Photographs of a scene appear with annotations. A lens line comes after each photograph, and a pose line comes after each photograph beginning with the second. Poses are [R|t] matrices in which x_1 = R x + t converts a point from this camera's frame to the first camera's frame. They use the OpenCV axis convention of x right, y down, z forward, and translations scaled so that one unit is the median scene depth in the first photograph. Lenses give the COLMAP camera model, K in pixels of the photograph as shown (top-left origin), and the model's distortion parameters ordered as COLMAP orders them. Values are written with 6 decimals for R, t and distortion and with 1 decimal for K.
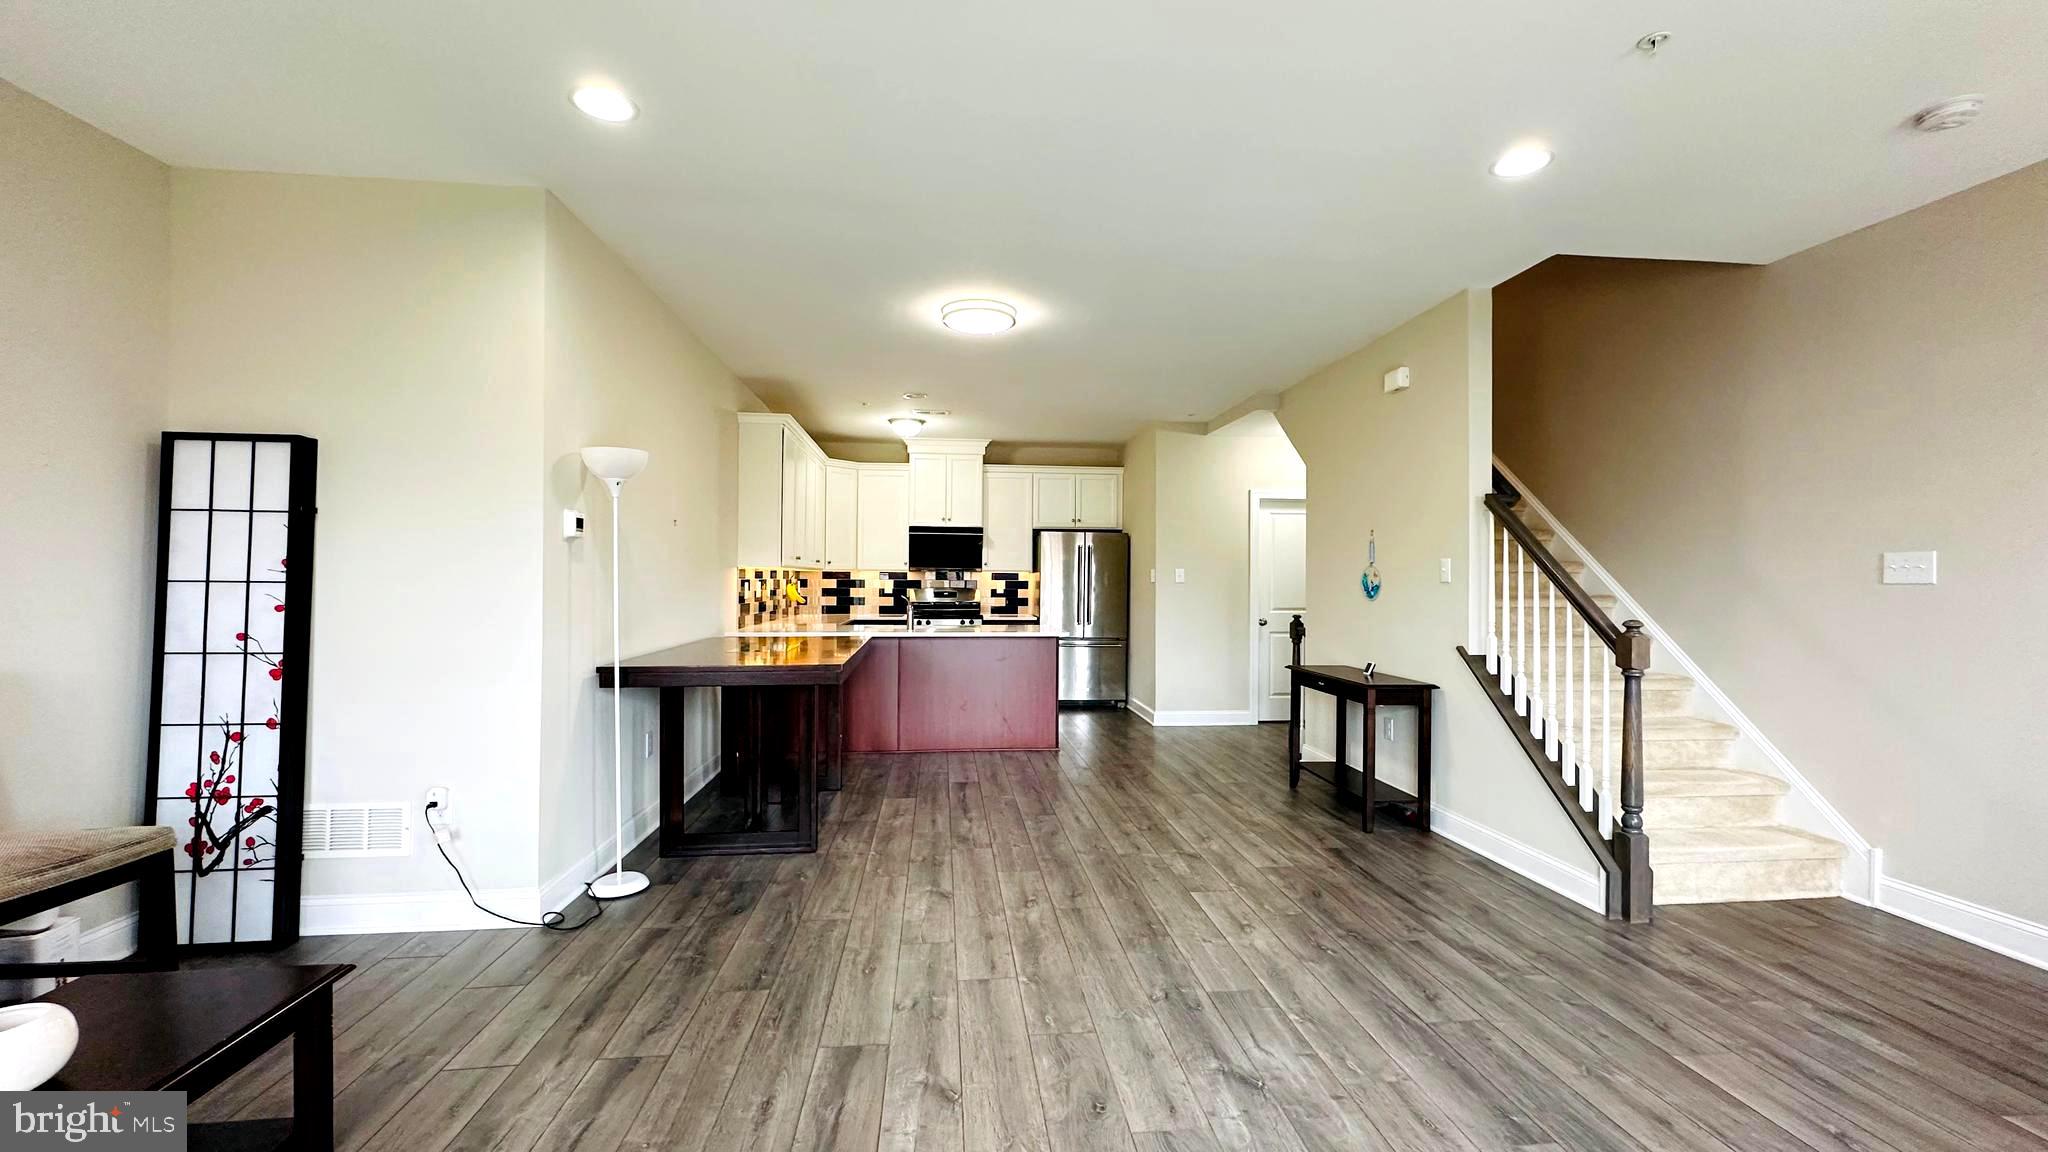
lens RADIAL K [[815.0, 0, 1023.7], [0, 815.0, 576.6], [0, 0, 1]] dist [-0.004413, 0.000954]
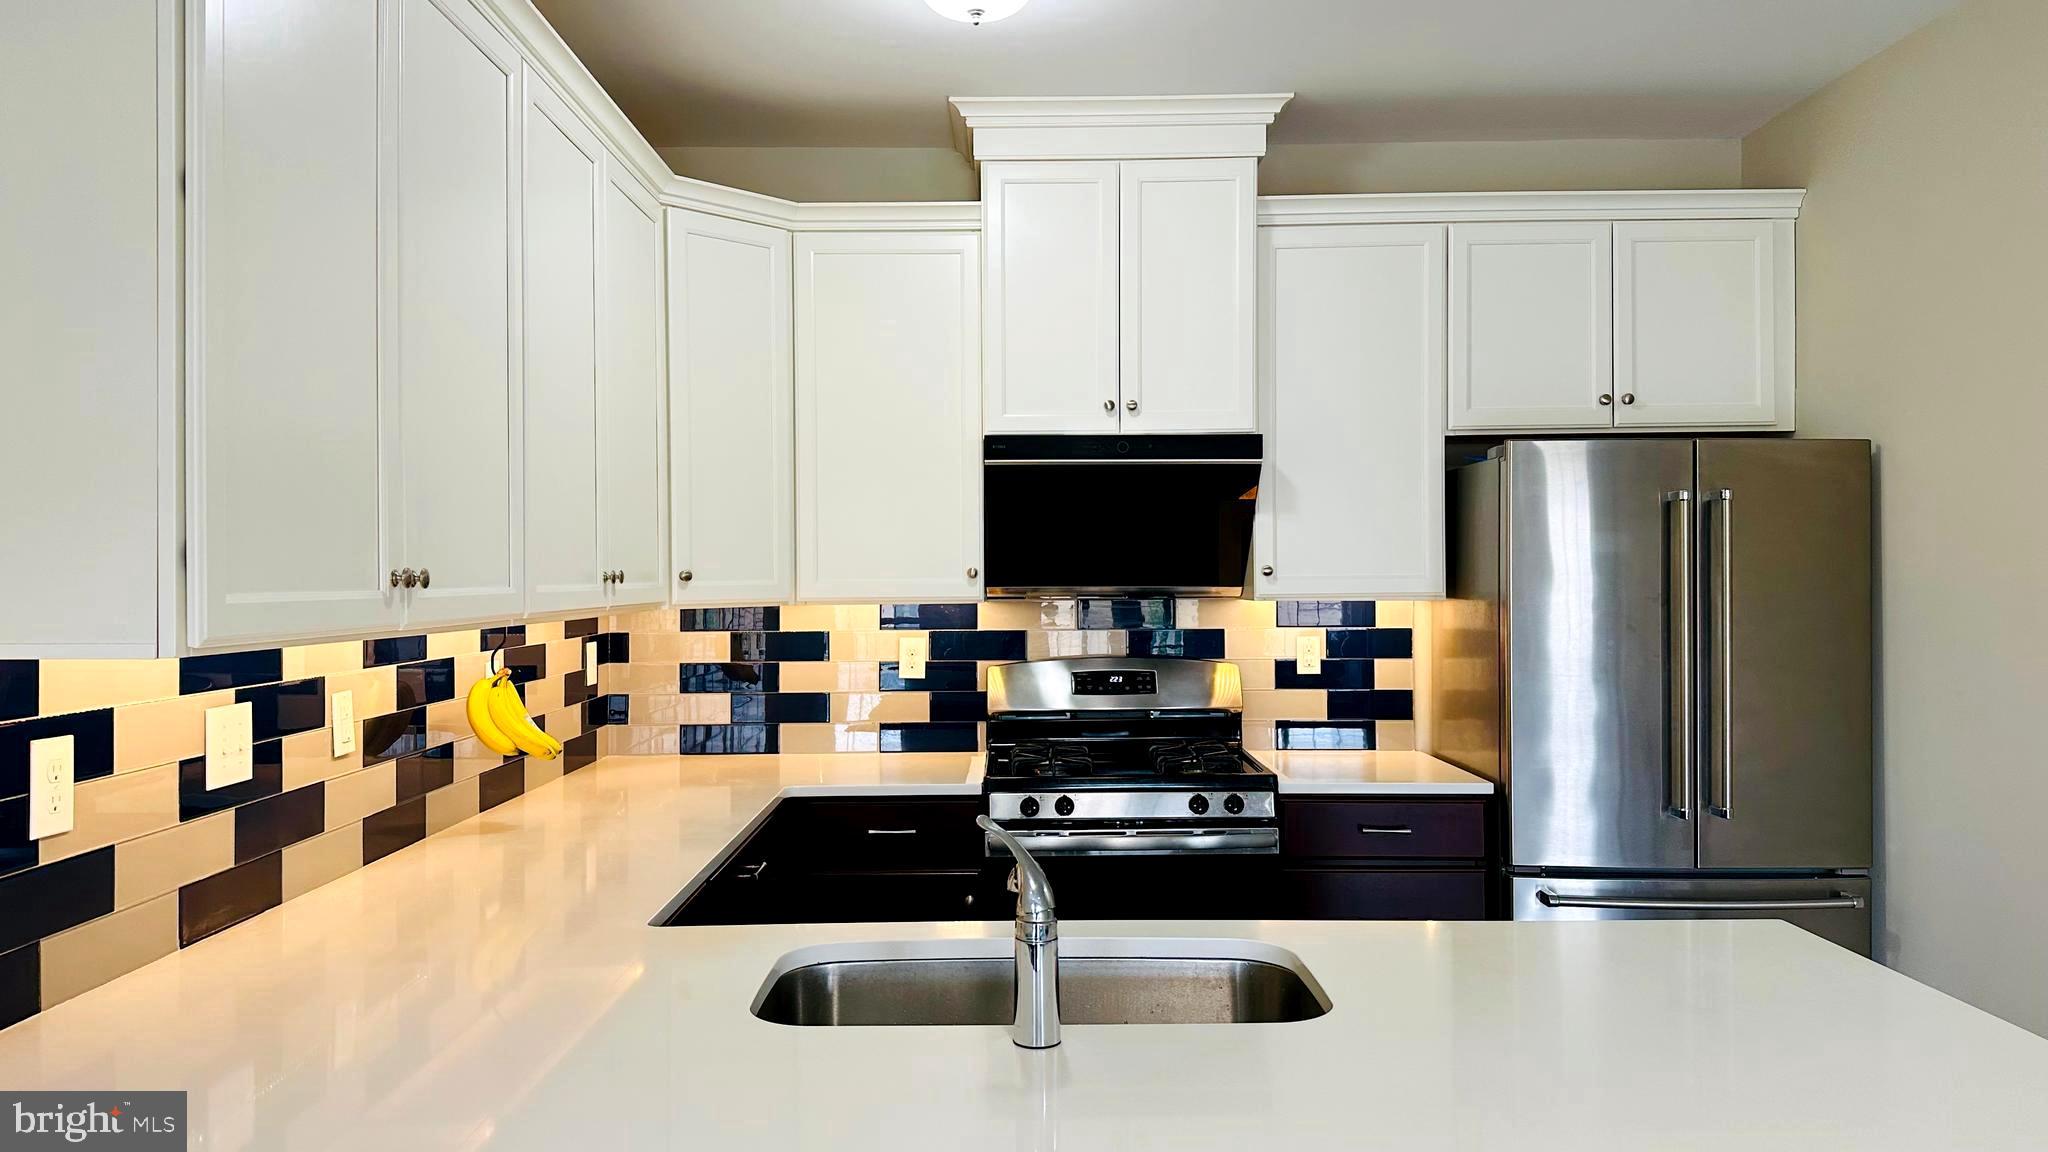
lens RADIAL K [[1418.3, 0, 1008.5], [0, 1418.3, 576.7], [0, 0, 1]] dist [0.078366, -0.093612]
pose [[0.994528, -0.013815, -0.103555, -0.097397], [0.014522, 0.999876, 0.006069, -0.021076], [0.103458, -0.007539, 0.994605, 0.617744]]
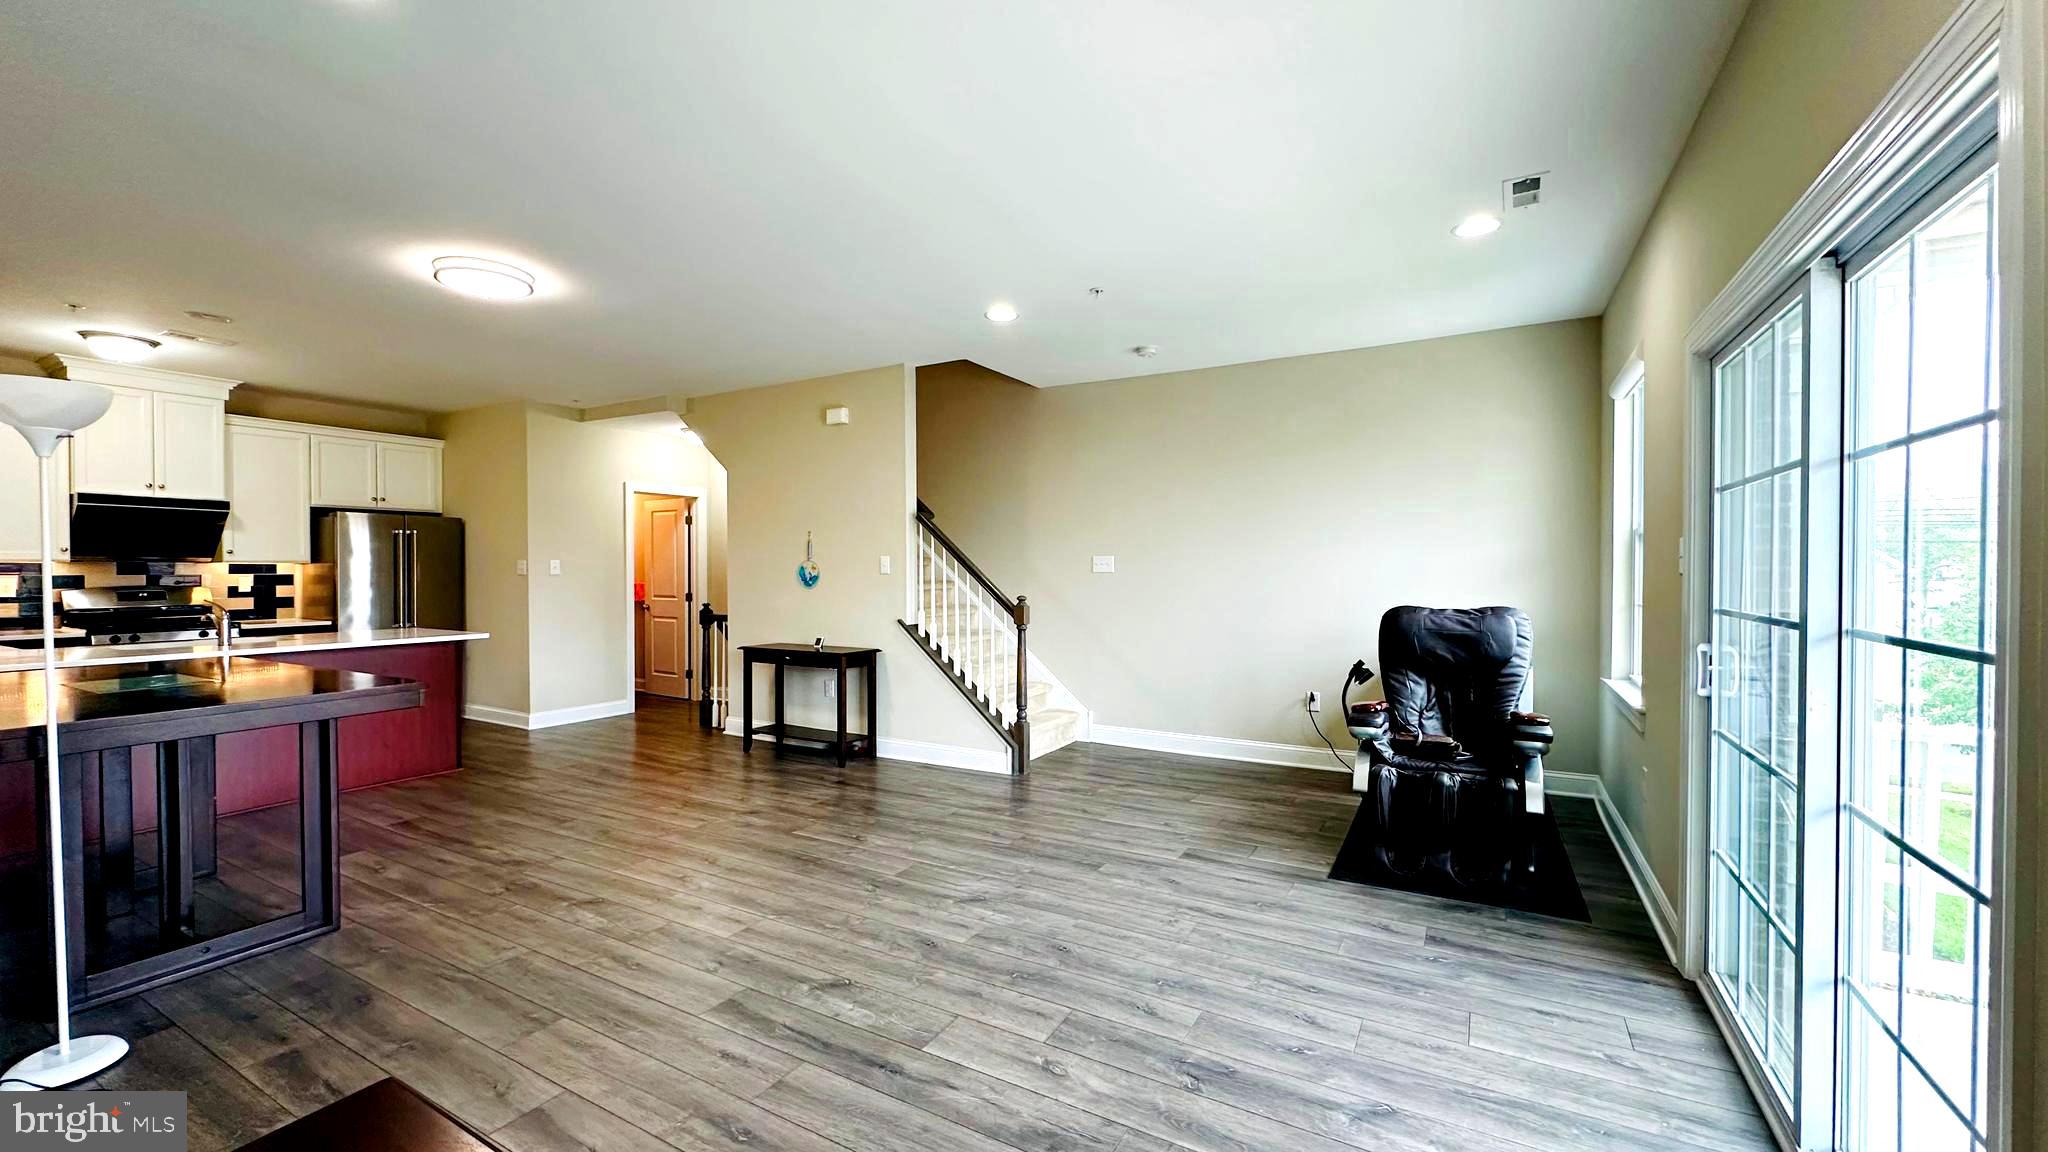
lens RADIAL K [[815.0, 0, 1025.3], [0, 815.0, 578.4], [0, 0, 1]] dist [-0.004413, 0.000954]
pose [[0.579465, -0.016905, 0.814822, -0.263821], [0.000813, 0.999796, 0.020165, -0.007035], [-0.814997, -0.011023, 0.579360, 0.007857]]
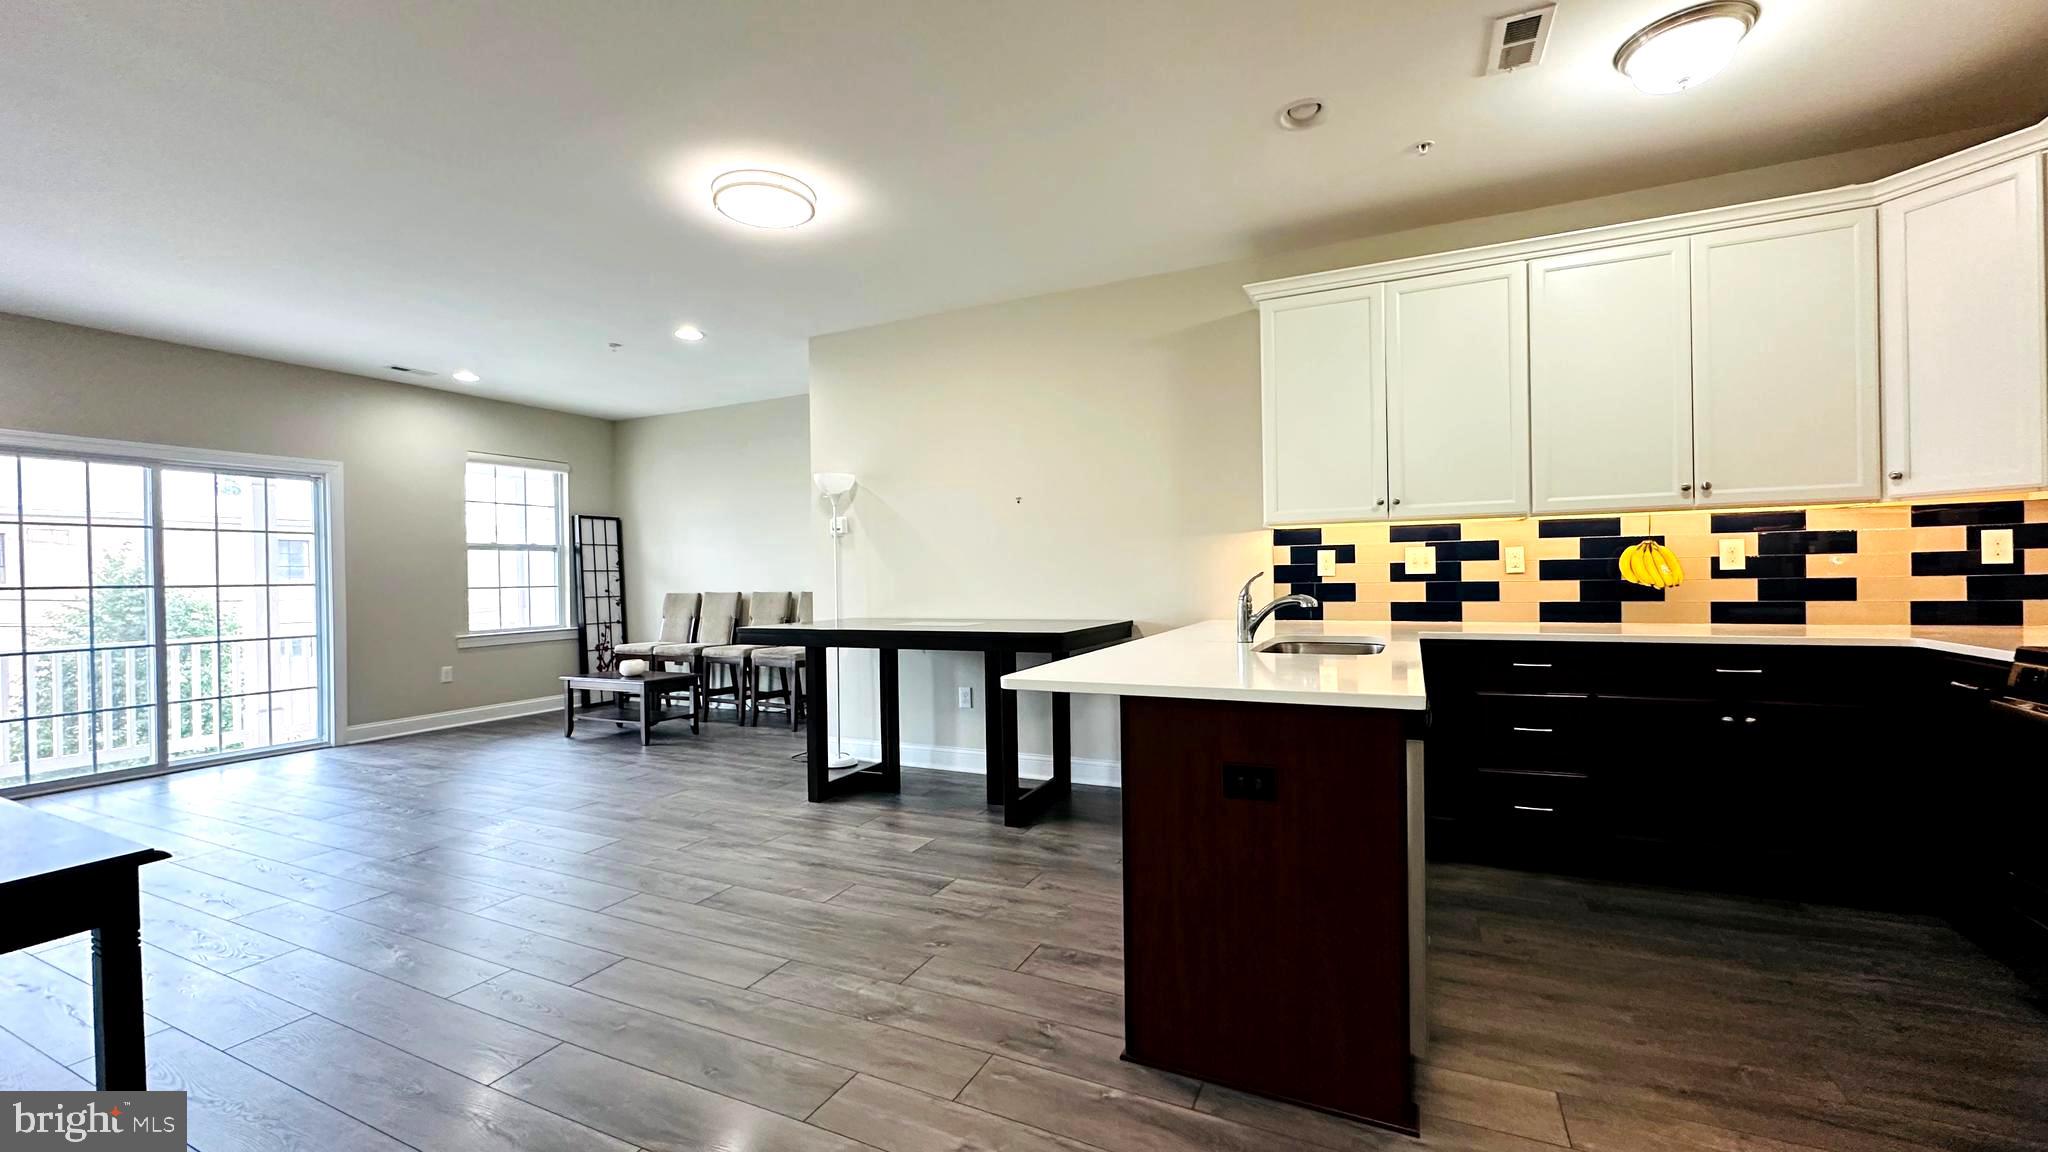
lens RADIAL K [[815.0, 0, 1026.2], [0, 815.0, 578.2], [0, 0, 1]] dist [-0.004413, 0.000954]
pose [[-0.519464, 0.008975, -0.854446, 0.280543], [0.019040, 0.999818, -0.001074, 0.021345], [0.854280, -0.016826, -0.519540, 0.959969]]
